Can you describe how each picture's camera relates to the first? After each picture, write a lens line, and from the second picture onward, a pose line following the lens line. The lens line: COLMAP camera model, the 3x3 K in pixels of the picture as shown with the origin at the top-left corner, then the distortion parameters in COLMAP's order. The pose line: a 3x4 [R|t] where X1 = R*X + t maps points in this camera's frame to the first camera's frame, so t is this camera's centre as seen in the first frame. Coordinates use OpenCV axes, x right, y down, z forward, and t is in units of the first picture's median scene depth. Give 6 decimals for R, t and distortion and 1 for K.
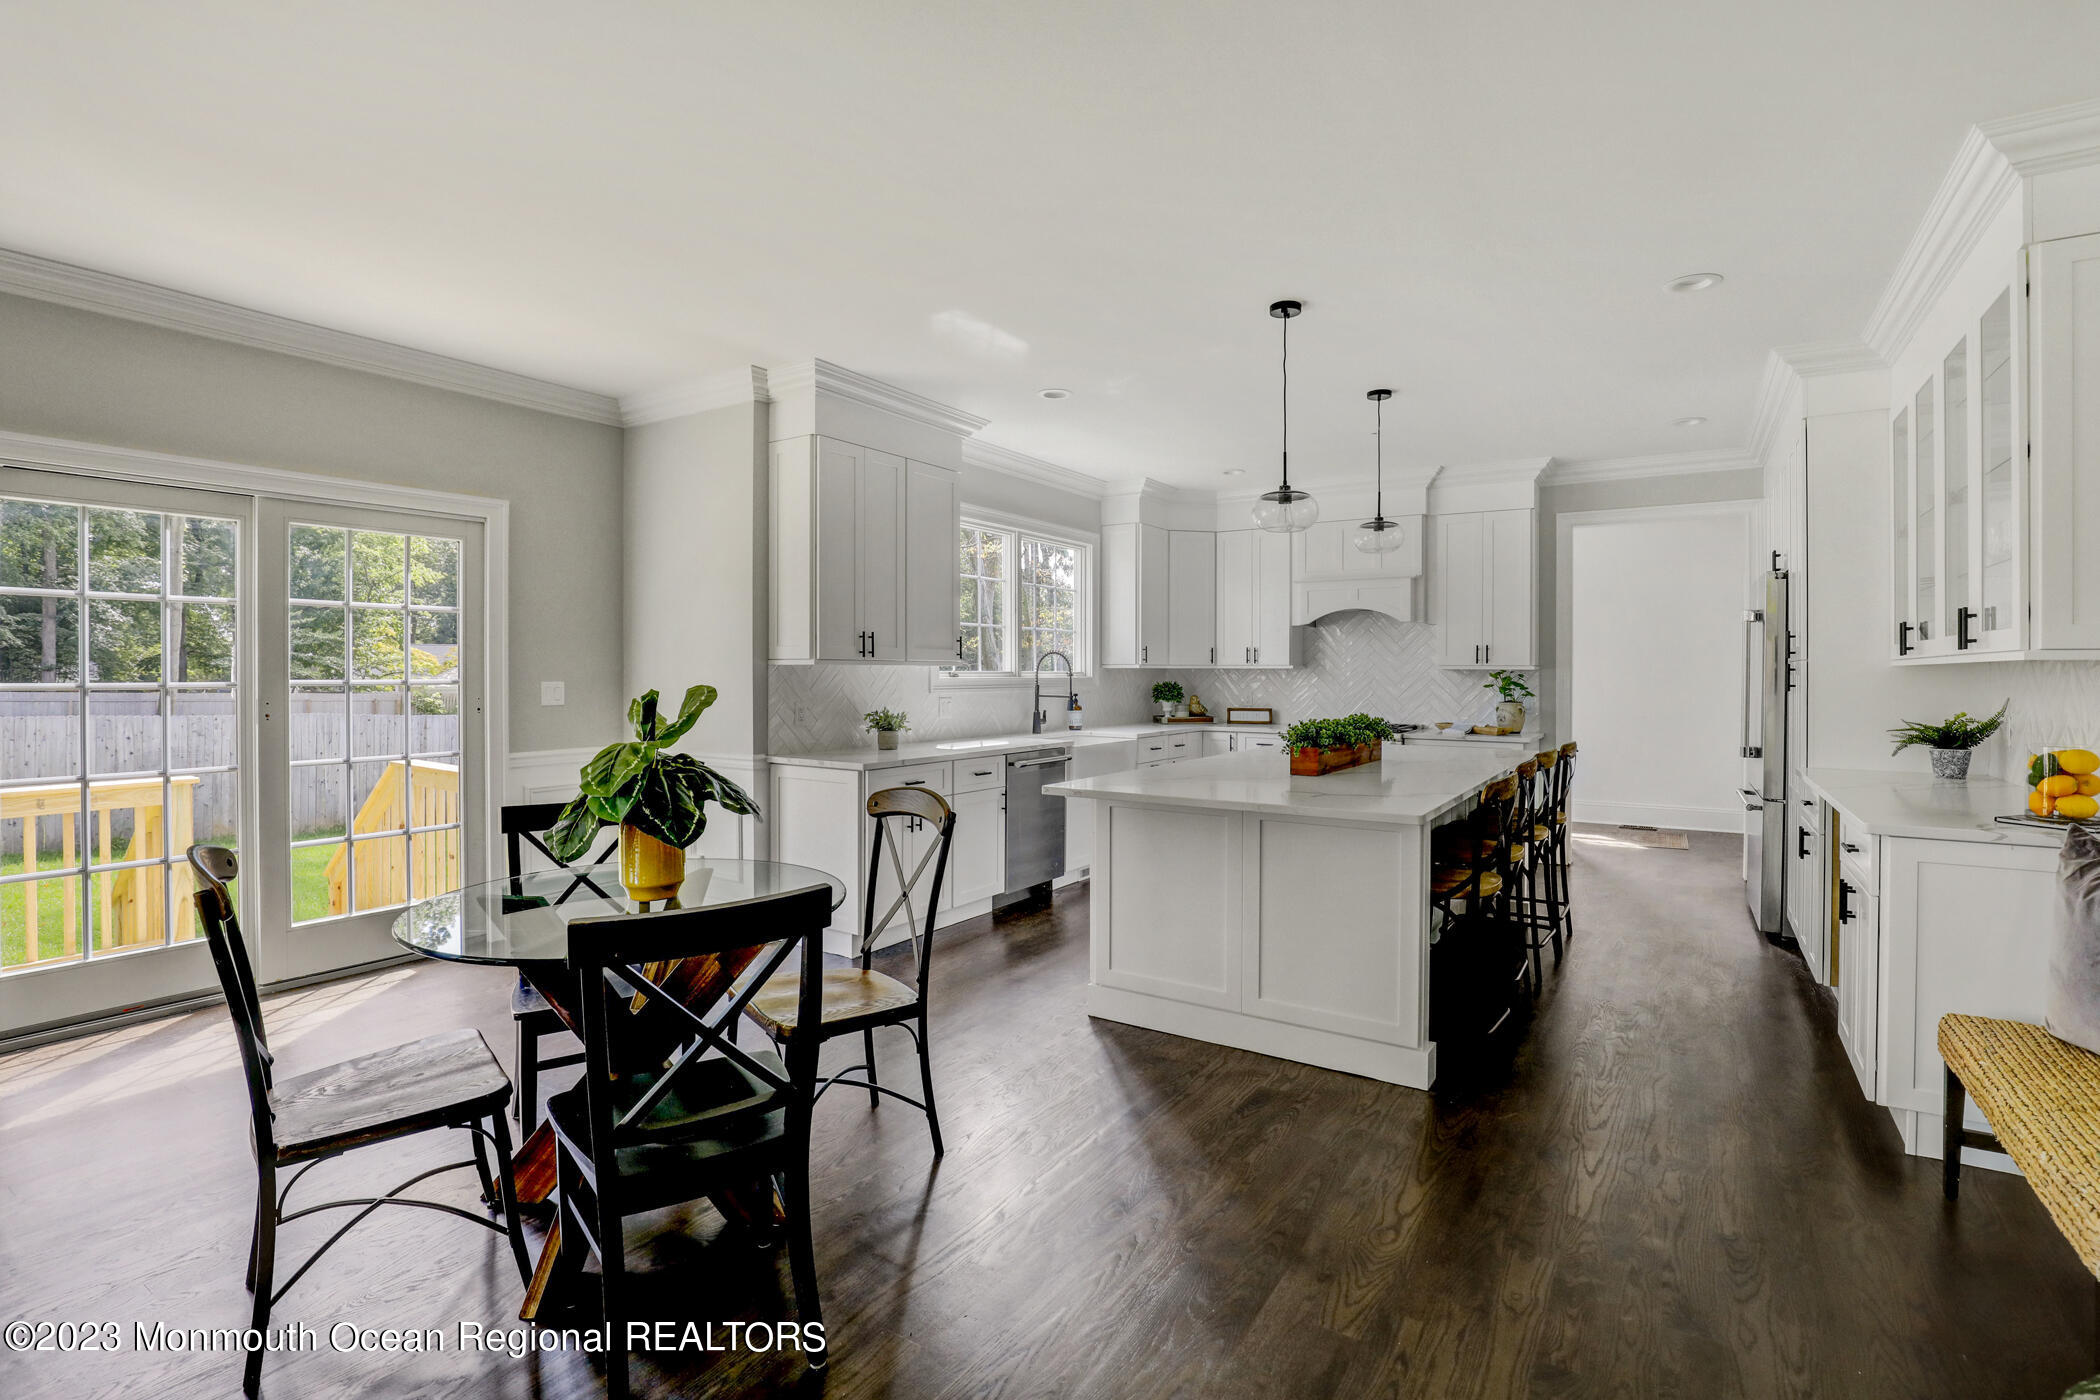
lens RADIAL K [[961.9, 0, 1048.1], [0, 961.9, 677.3], [0, 0, 1]] dist [-0.033598, 0.003571]
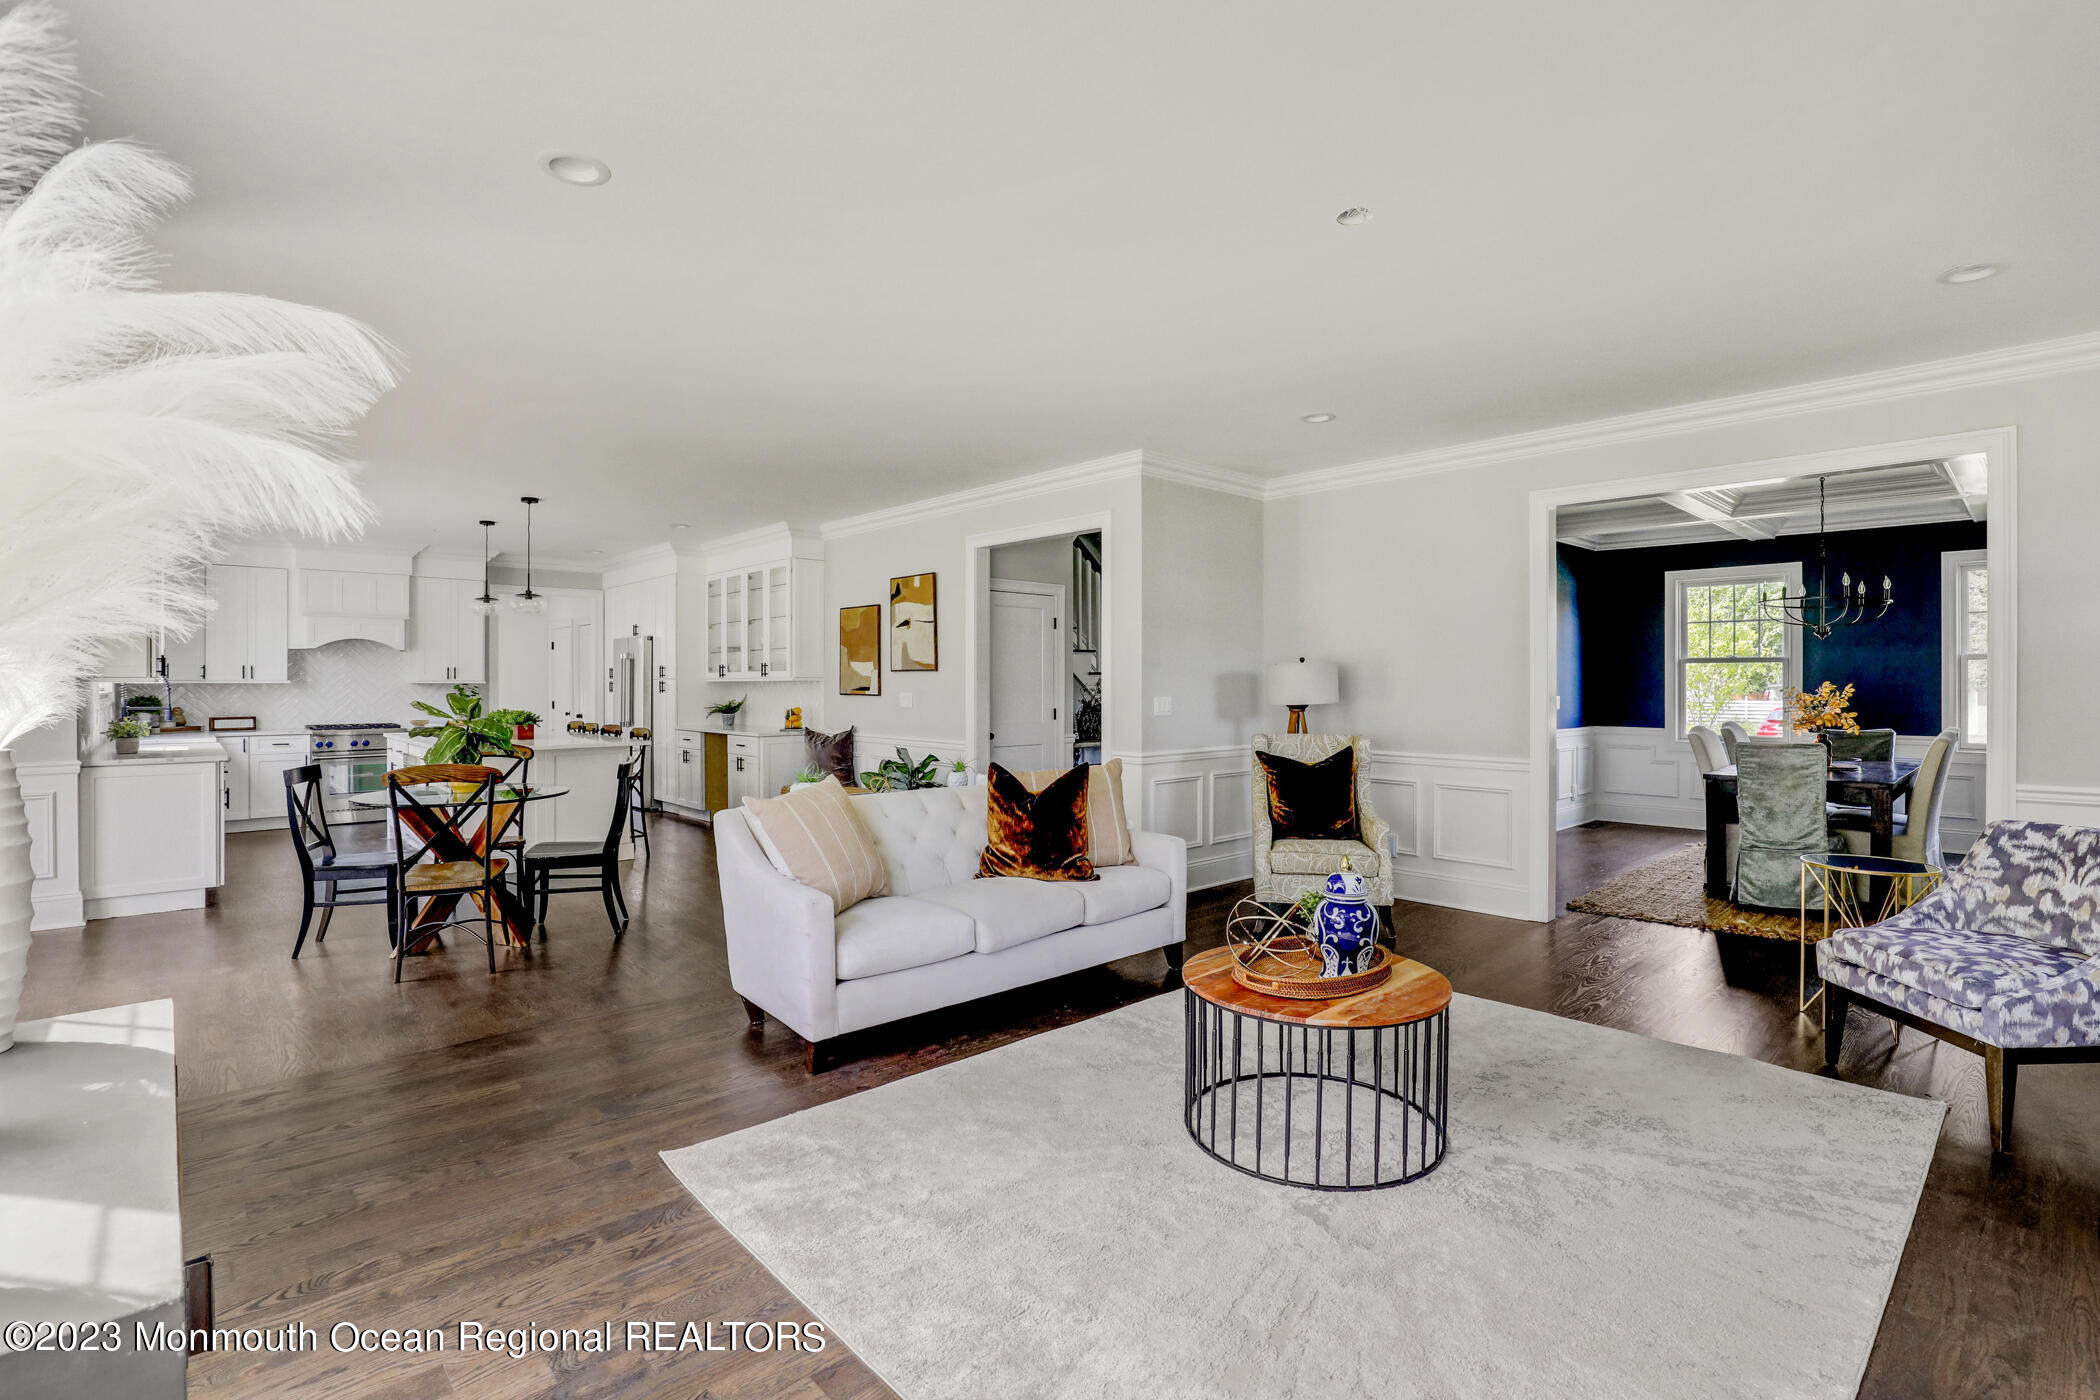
lens RADIAL K [[961.9, 0, 1051.7], [0, 961.9, 681.7], [0, 0, 1]] dist [-0.033598, 0.003571]
pose [[0.233358, -0.002178, 0.972389, -0.785405], [0.009747, 0.999952, -0.000099, -0.001428], [-0.972342, 0.009501, 0.233368, -0.277300]]
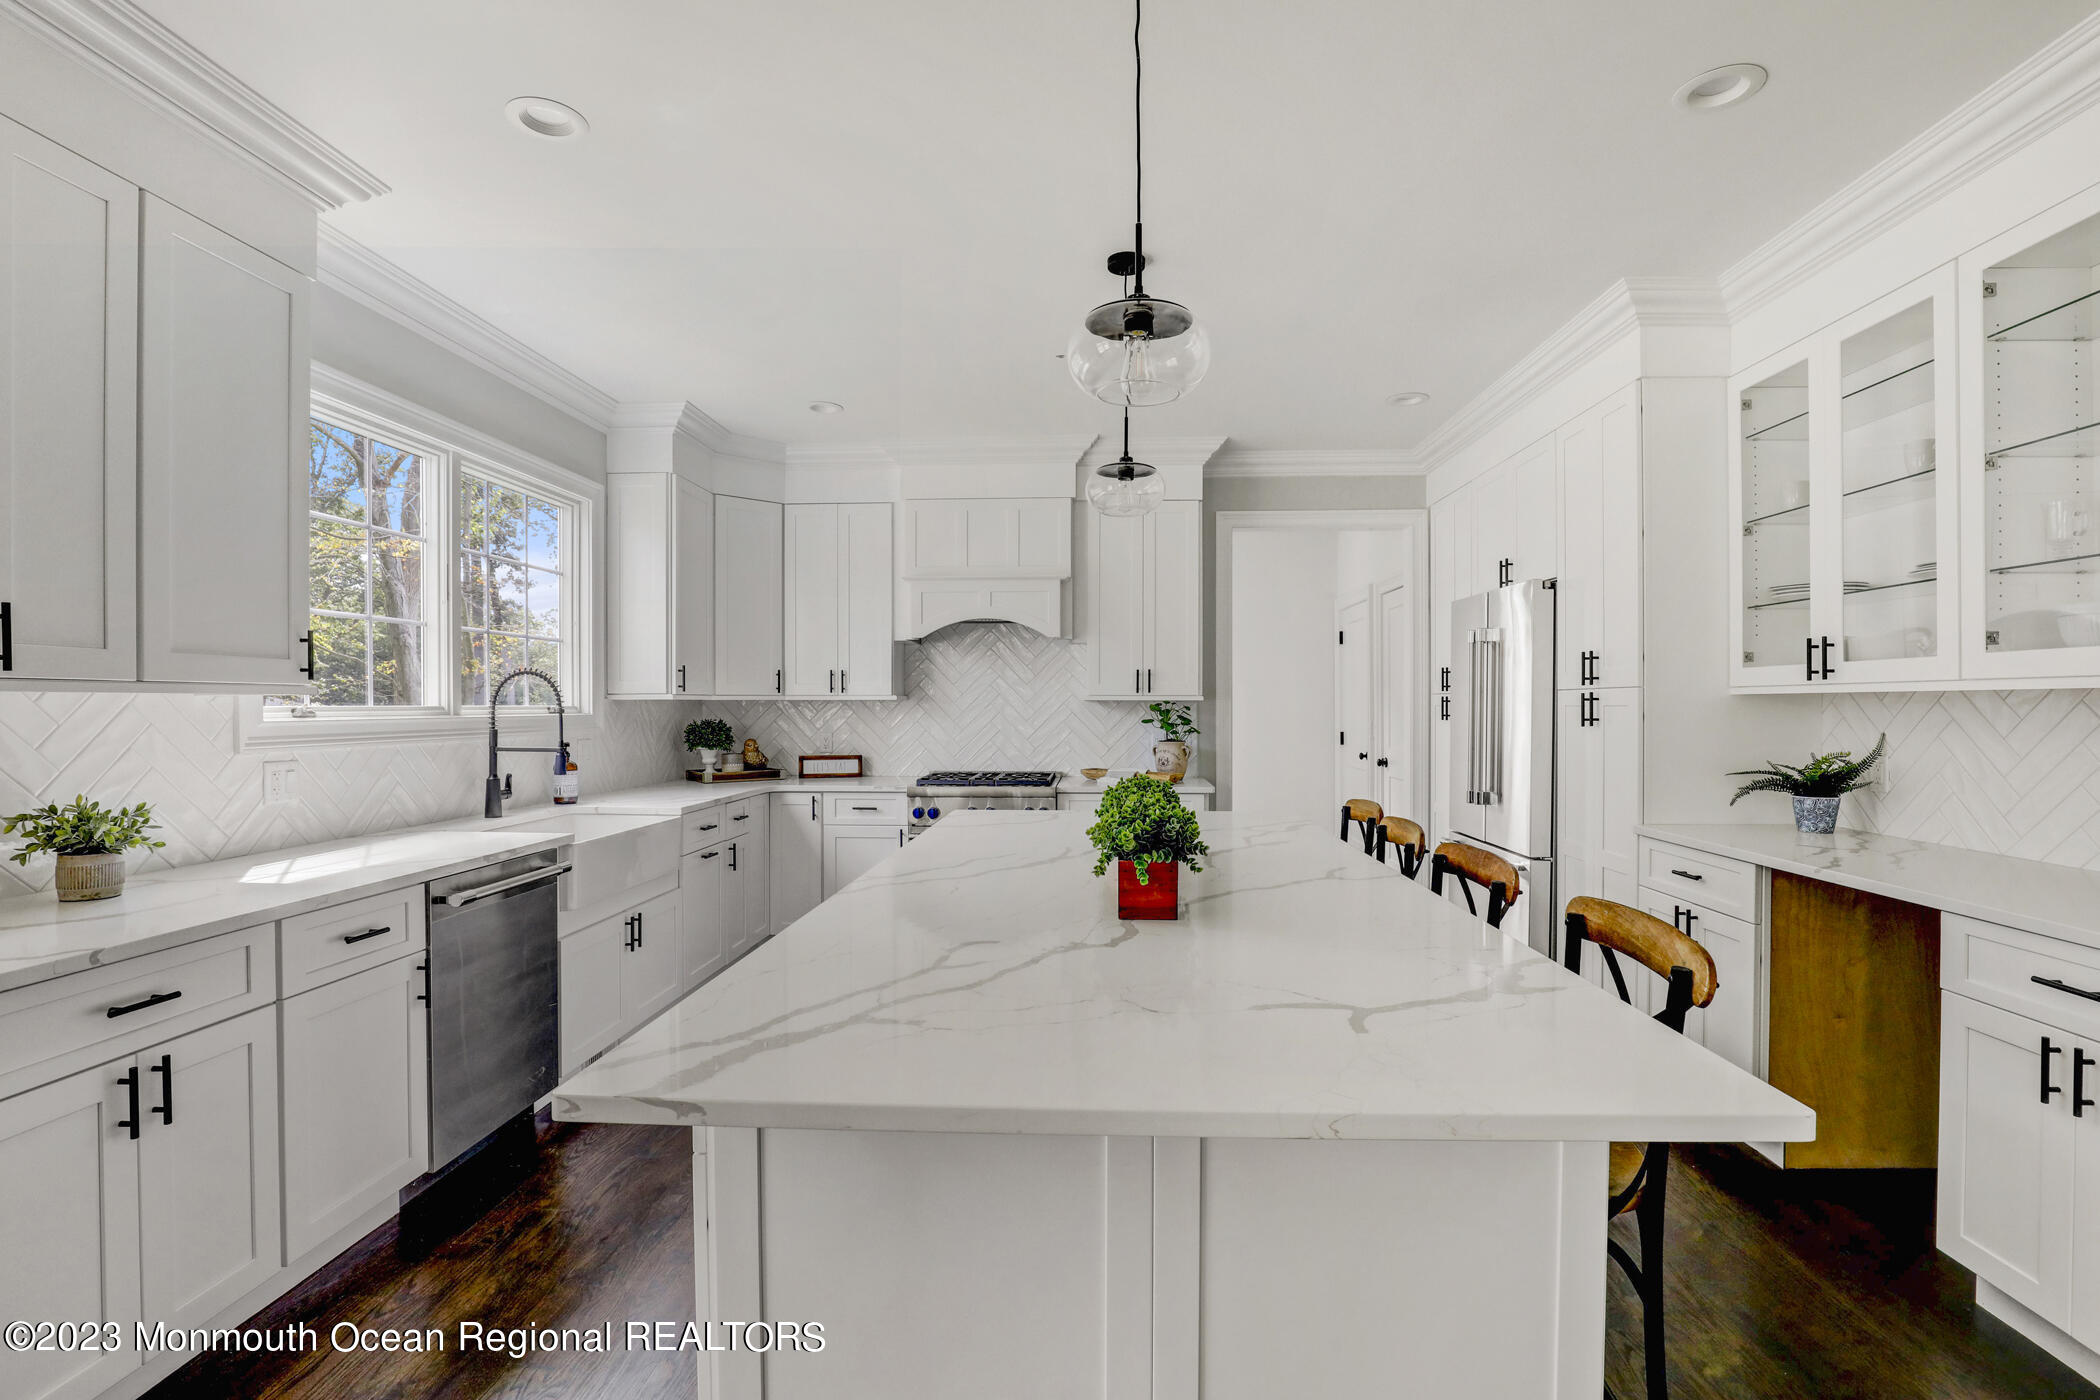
lens RADIAL K [[961.9, 0, 1055.8], [0, 961.9, 711.2], [0, 0, 1]] dist [-0.033598, 0.003571]
pose [[0.860232, -0.007250, 0.509851, -0.011814], [0.006510, 0.999974, 0.003235, -0.002446], [-0.509861, 0.000536, 0.860257, 0.352897]]
